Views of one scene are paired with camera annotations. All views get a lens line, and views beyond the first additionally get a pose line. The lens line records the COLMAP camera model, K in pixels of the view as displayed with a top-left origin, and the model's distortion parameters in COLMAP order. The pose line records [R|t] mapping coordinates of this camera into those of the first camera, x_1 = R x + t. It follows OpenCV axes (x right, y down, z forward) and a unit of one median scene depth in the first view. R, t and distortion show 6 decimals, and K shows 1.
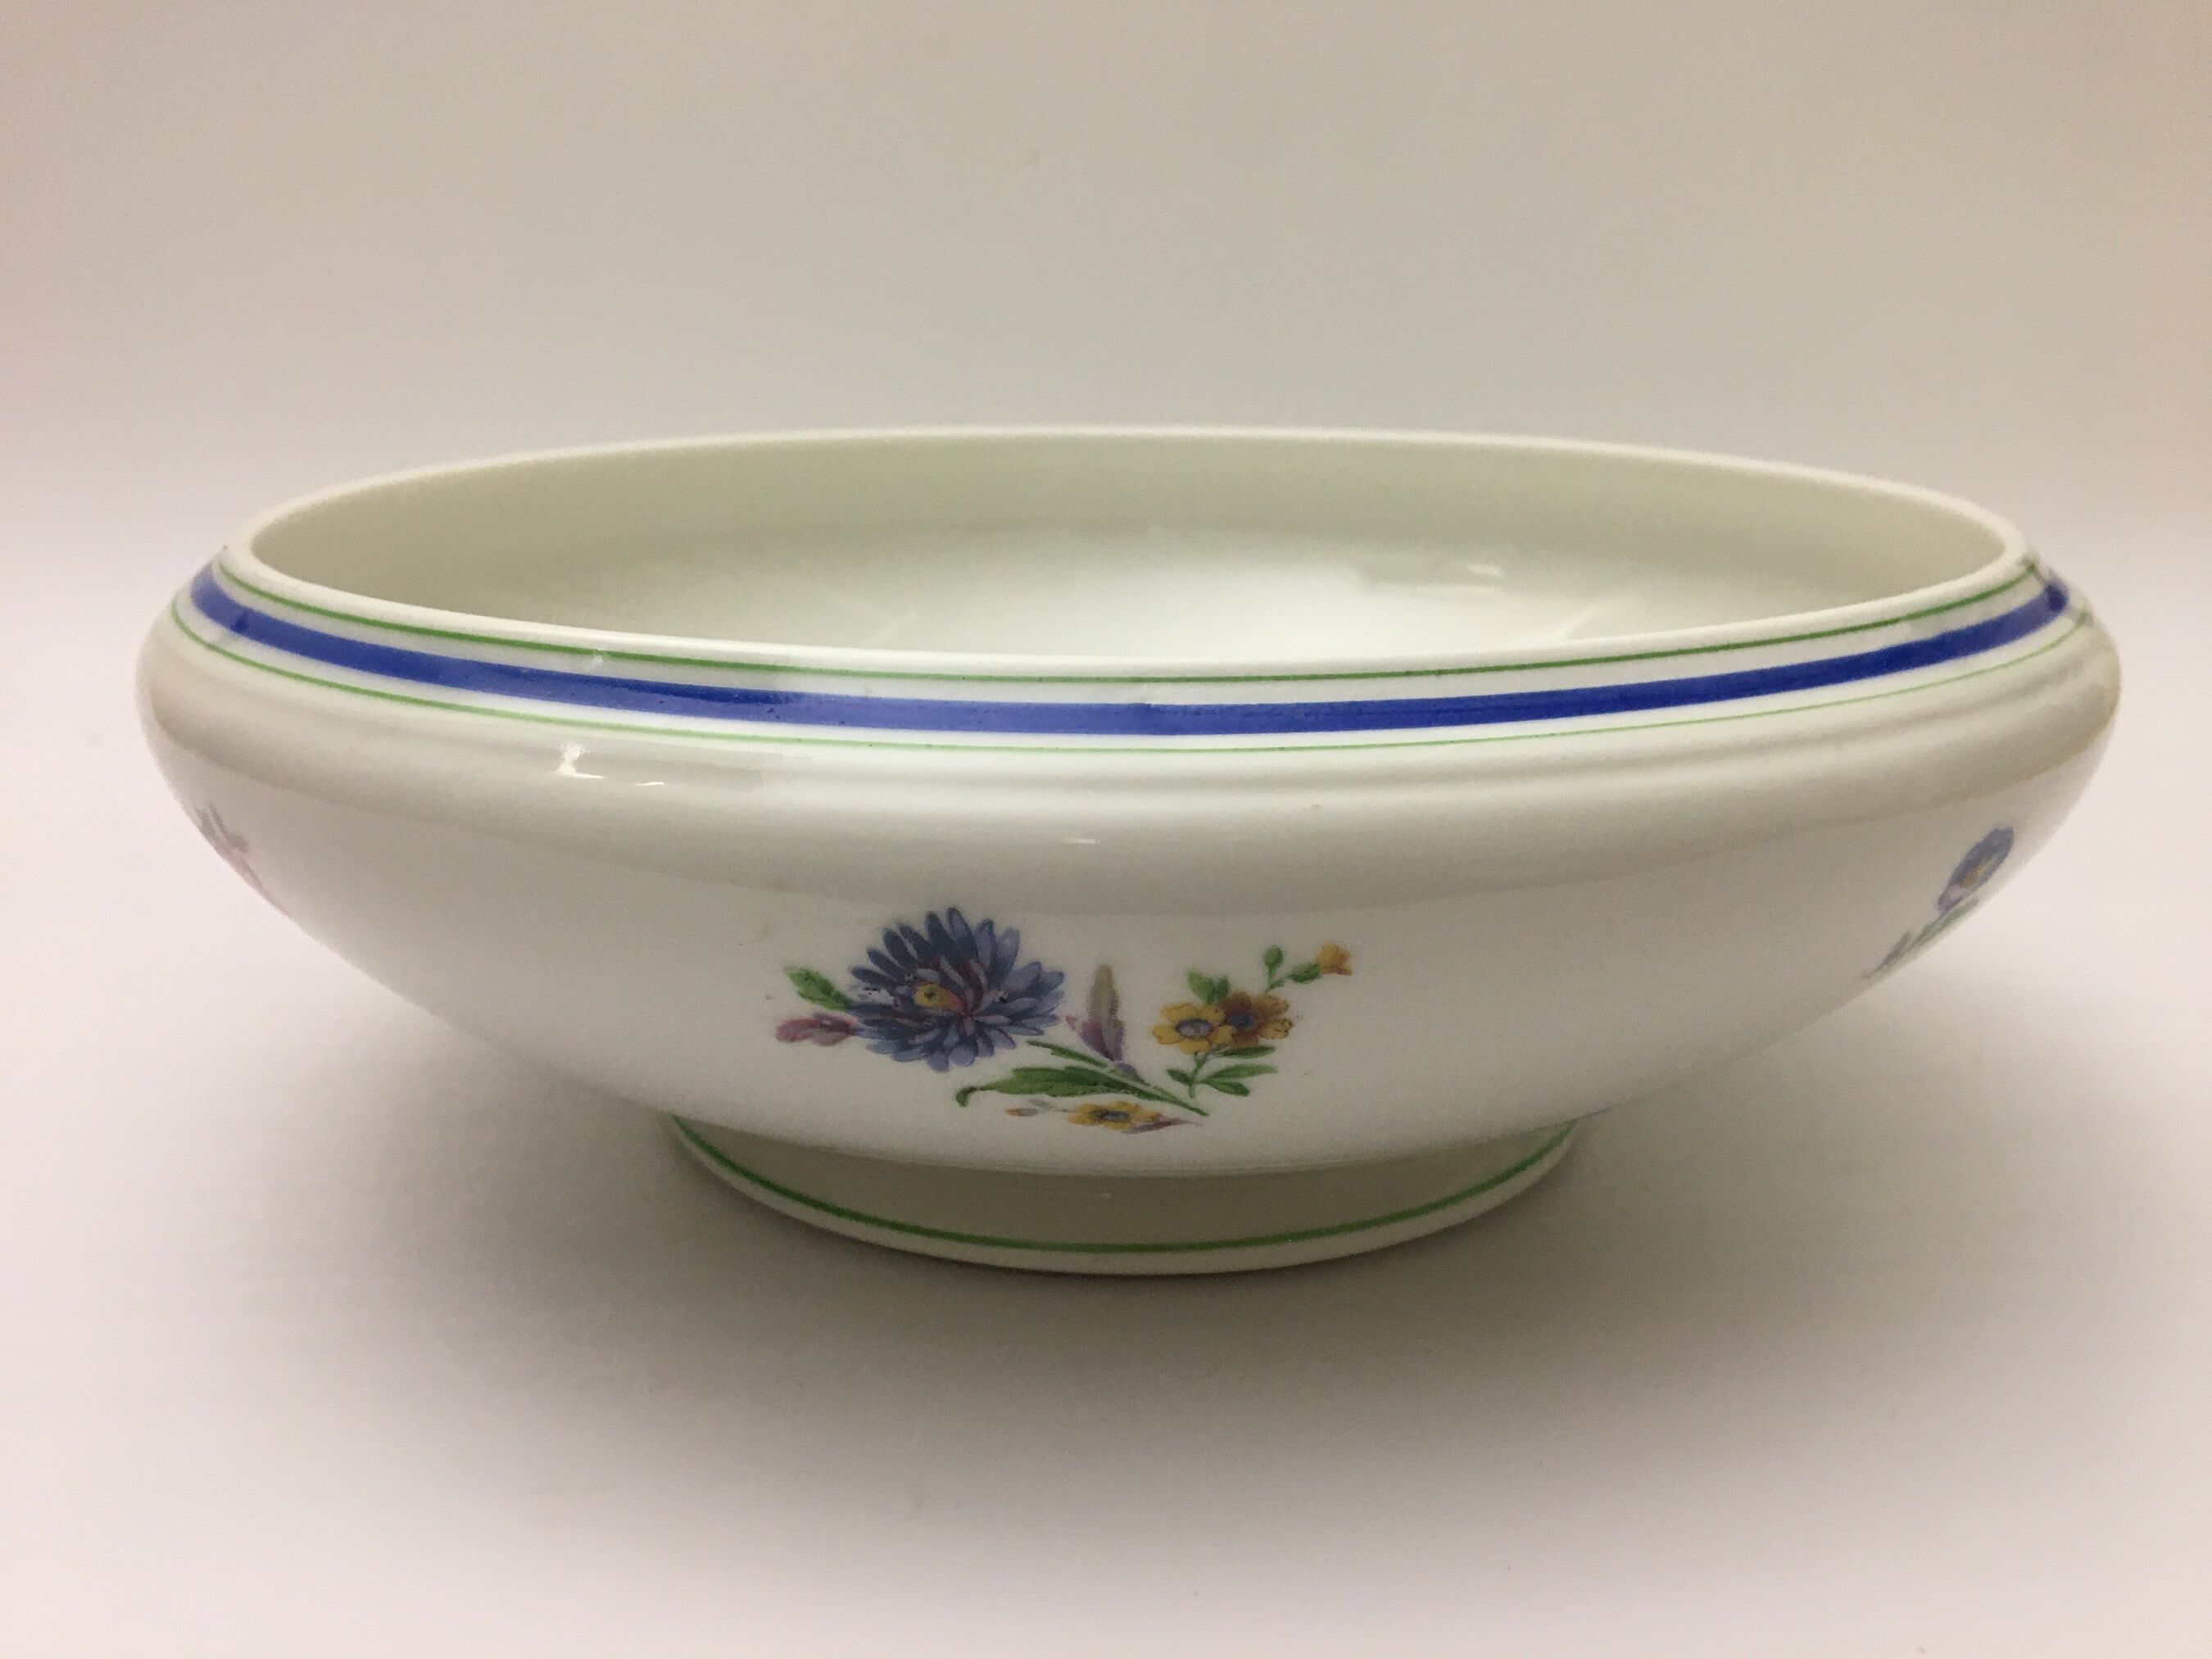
lens RADIAL K [[1951.1, 0, 1106.0], [0, 1951.1, 829.5], [0, 0, 1]] dist [0.064249, -0.001709]
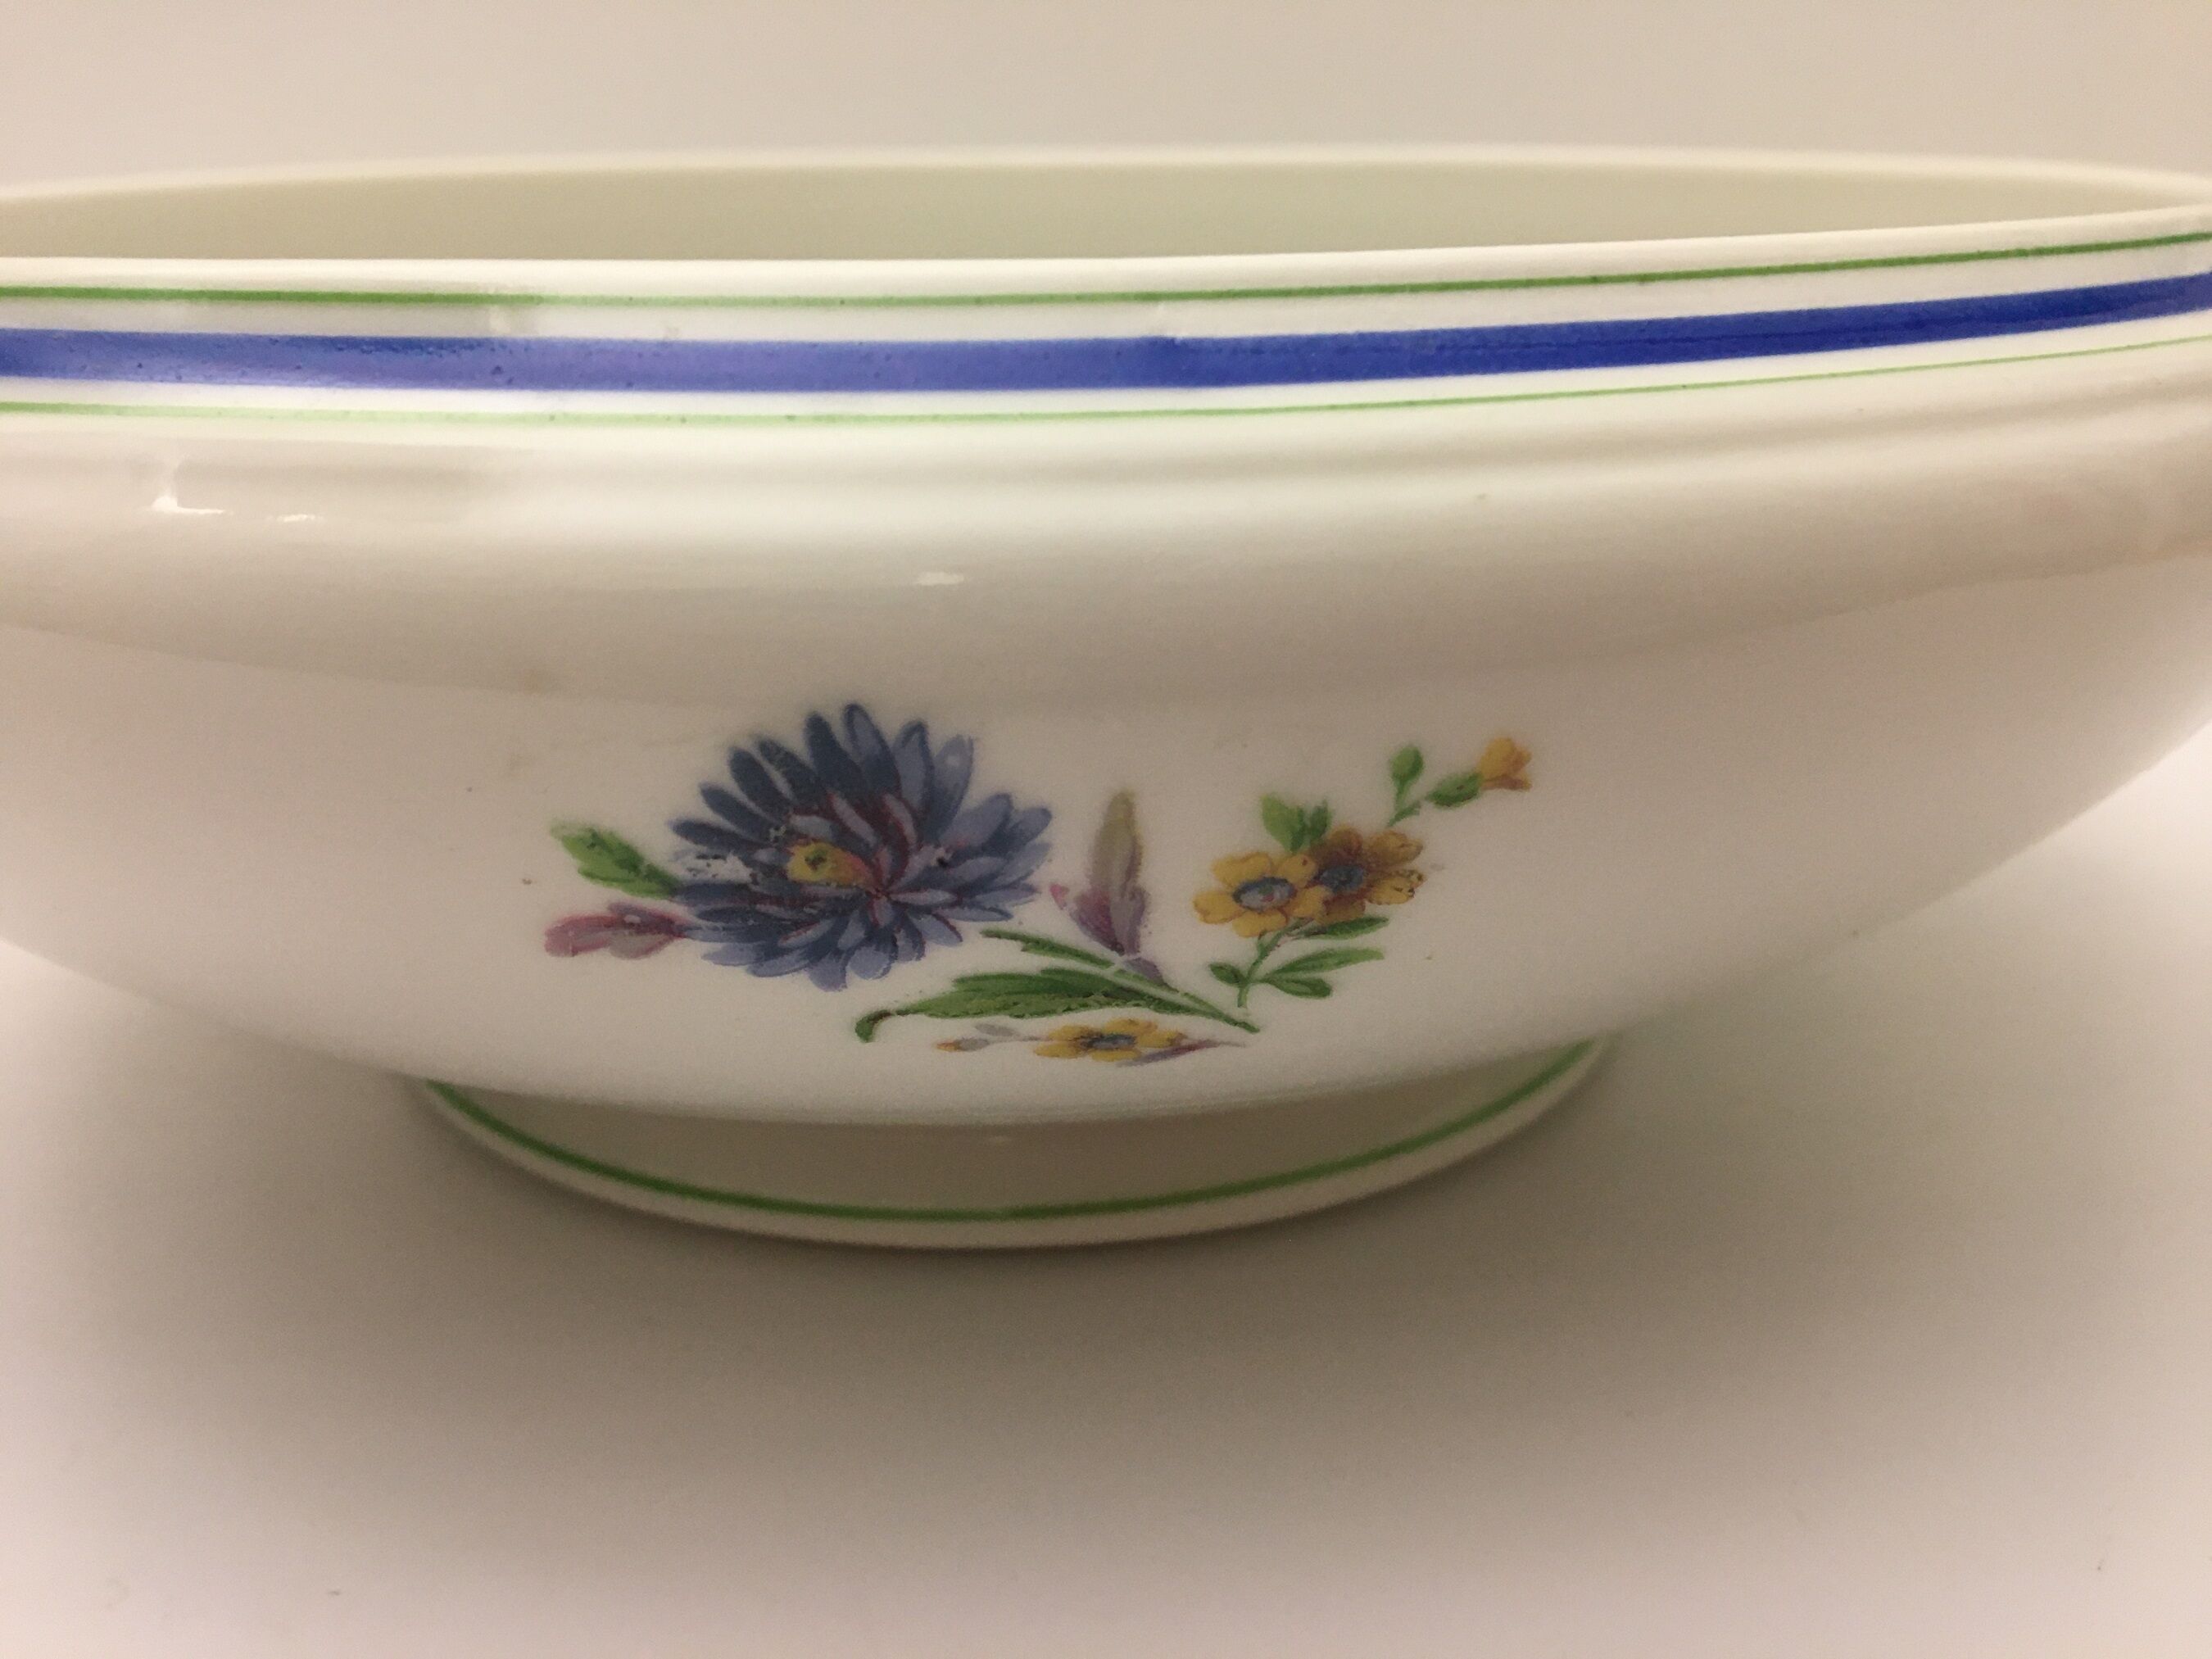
lens RADIAL K [[1951.1, 0, 1106.0], [0, 1951.1, 829.5], [0, 0, 1]] dist [0.064249, -0.001709]
pose [[0.992498, -0.051060, 0.111086, -0.067840], [0.043885, 0.996847, 0.066103, 0.040617], [-0.114111, -0.060732, 0.991610, 0.414778]]
